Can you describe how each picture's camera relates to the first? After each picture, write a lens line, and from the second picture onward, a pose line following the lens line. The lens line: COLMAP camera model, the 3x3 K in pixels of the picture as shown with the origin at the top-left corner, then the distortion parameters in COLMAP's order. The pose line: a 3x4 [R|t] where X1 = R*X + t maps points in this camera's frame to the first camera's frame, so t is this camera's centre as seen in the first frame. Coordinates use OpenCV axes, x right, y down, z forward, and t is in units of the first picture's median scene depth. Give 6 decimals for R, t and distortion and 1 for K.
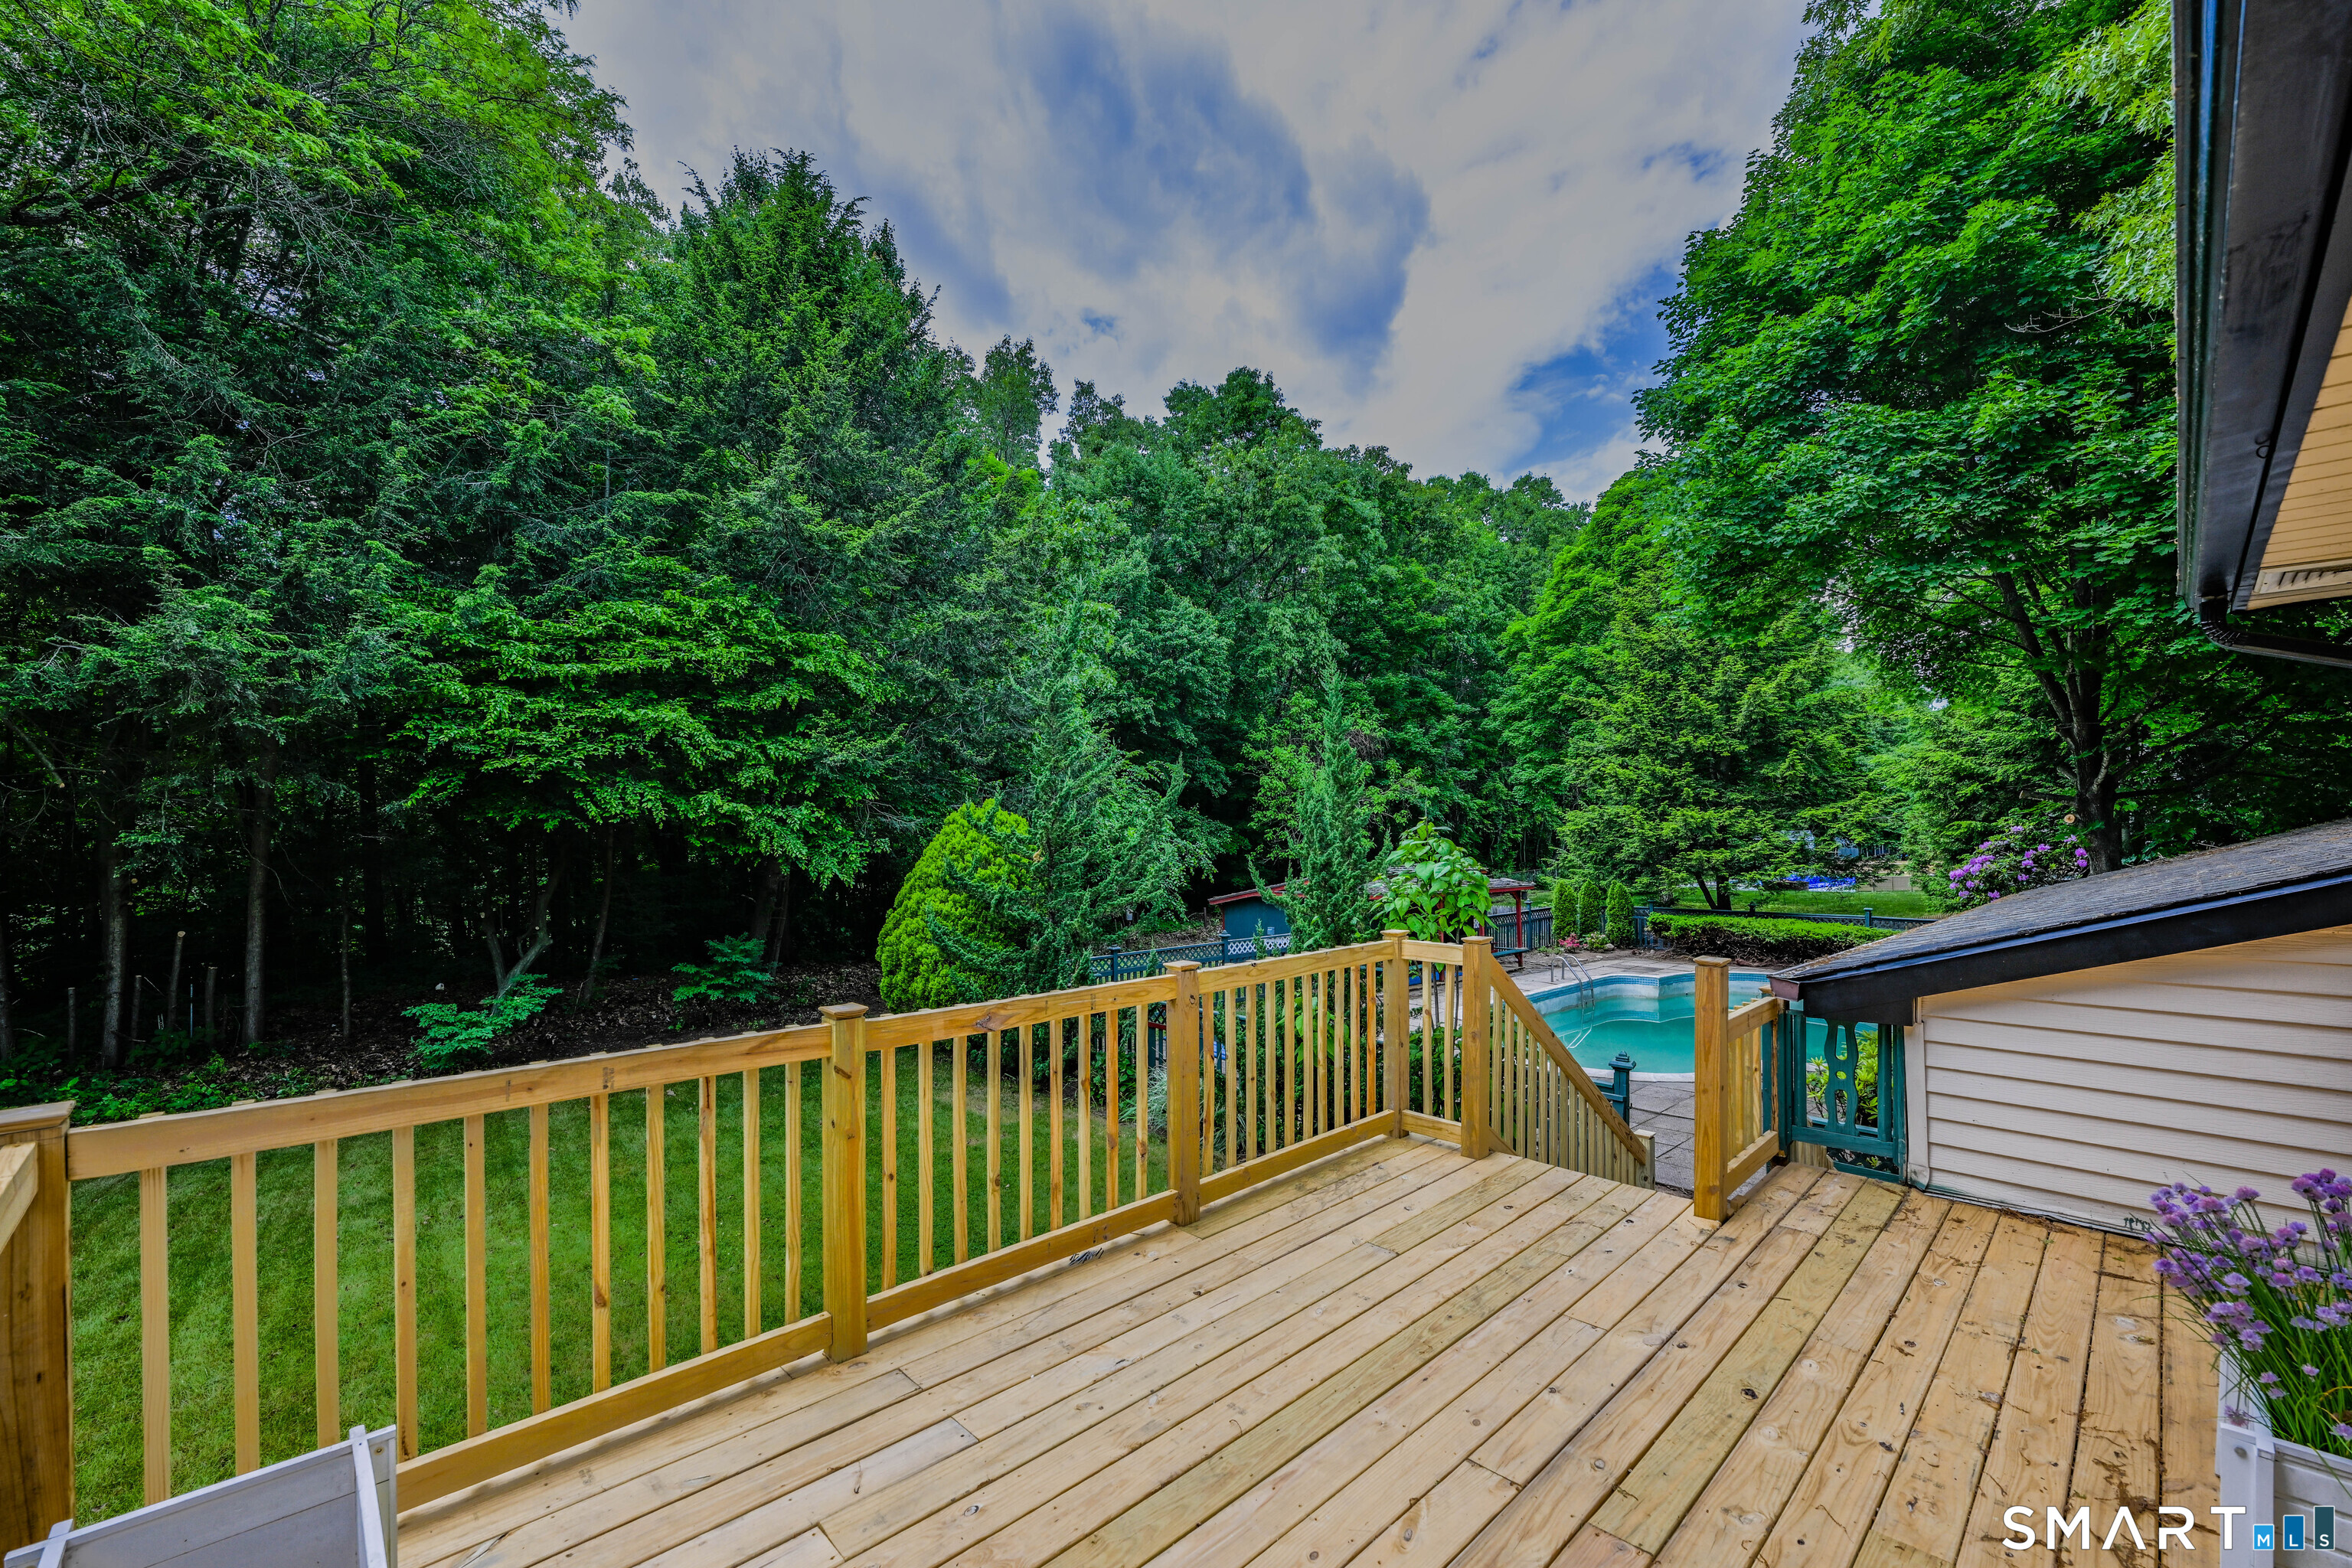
lens RADIAL K [[956.4, 0, 1181.4], [0, 956.4, 834.8], [0, 0, 1]] dist [-0.000425, -0.000108]
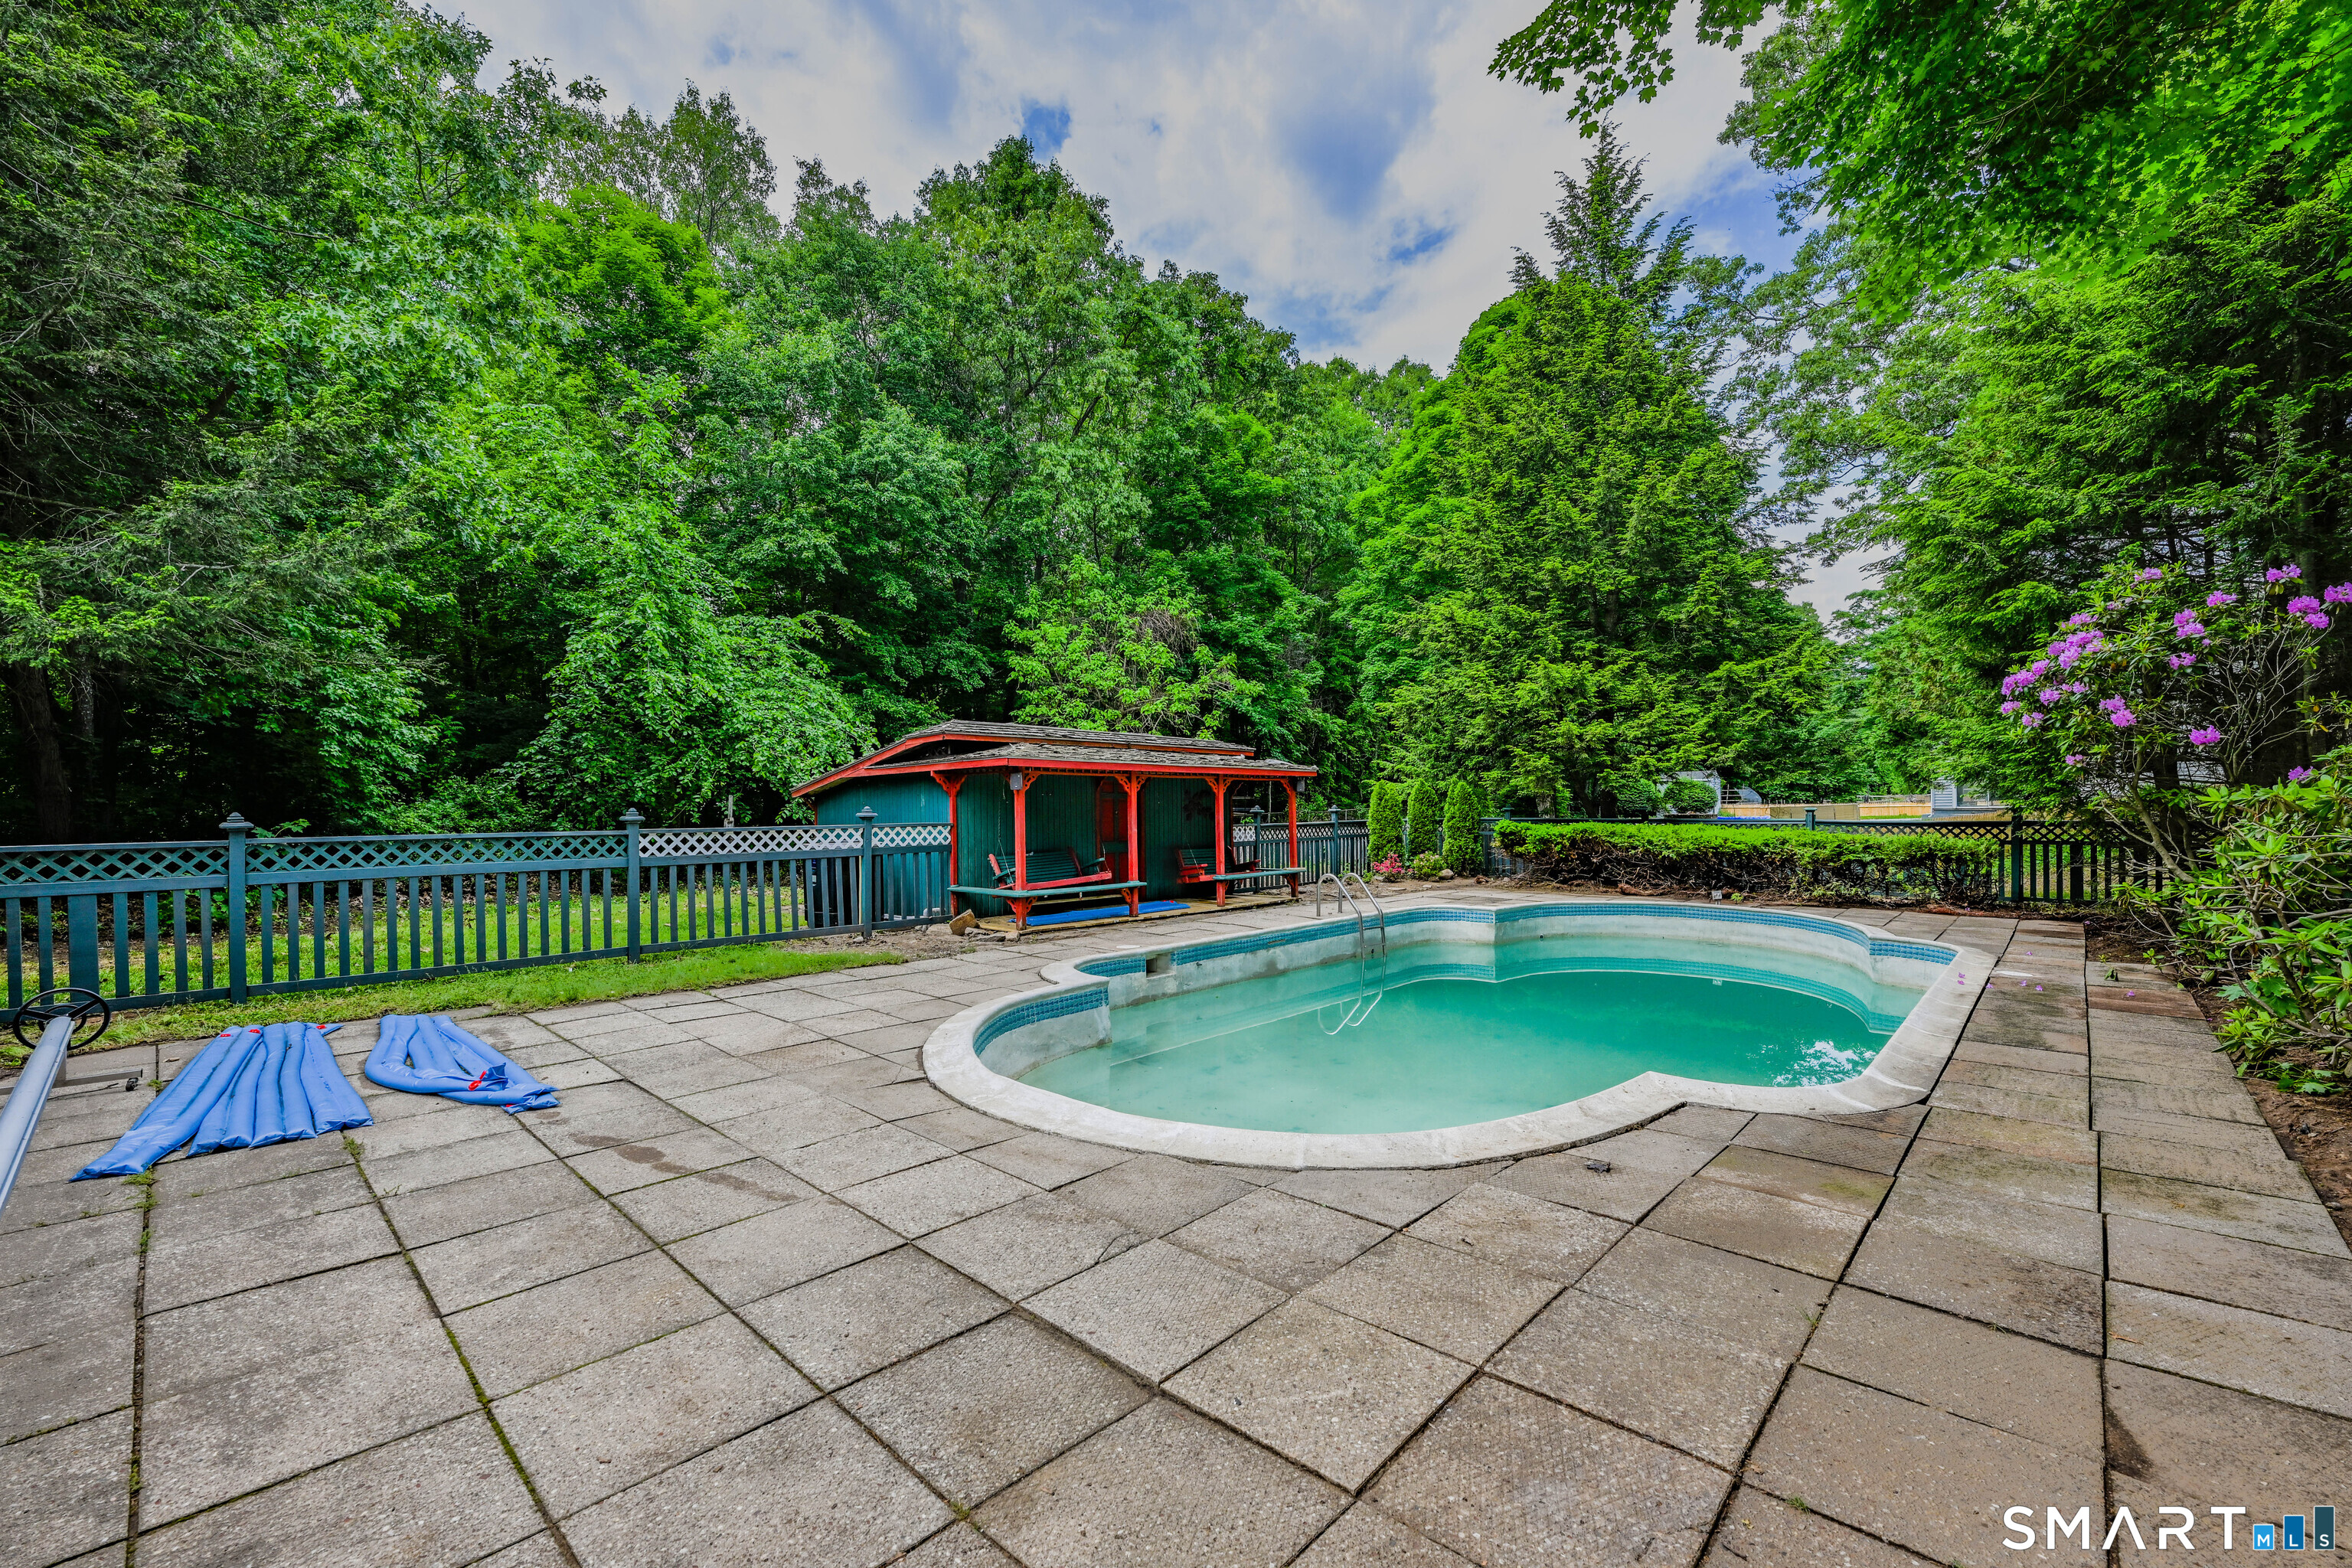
lens RADIAL K [[949.7, 0, 1170.0], [0, 949.7, 806.7], [0, 0, 1]] dist [-0.024885, -0.000047]
pose [[0.997991, 0.003573, 0.063261, 0.148781], [-0.003966, 0.999974, 0.006094, 0.047461], [-0.063238, -0.006333, 0.997978, 0.240116]]
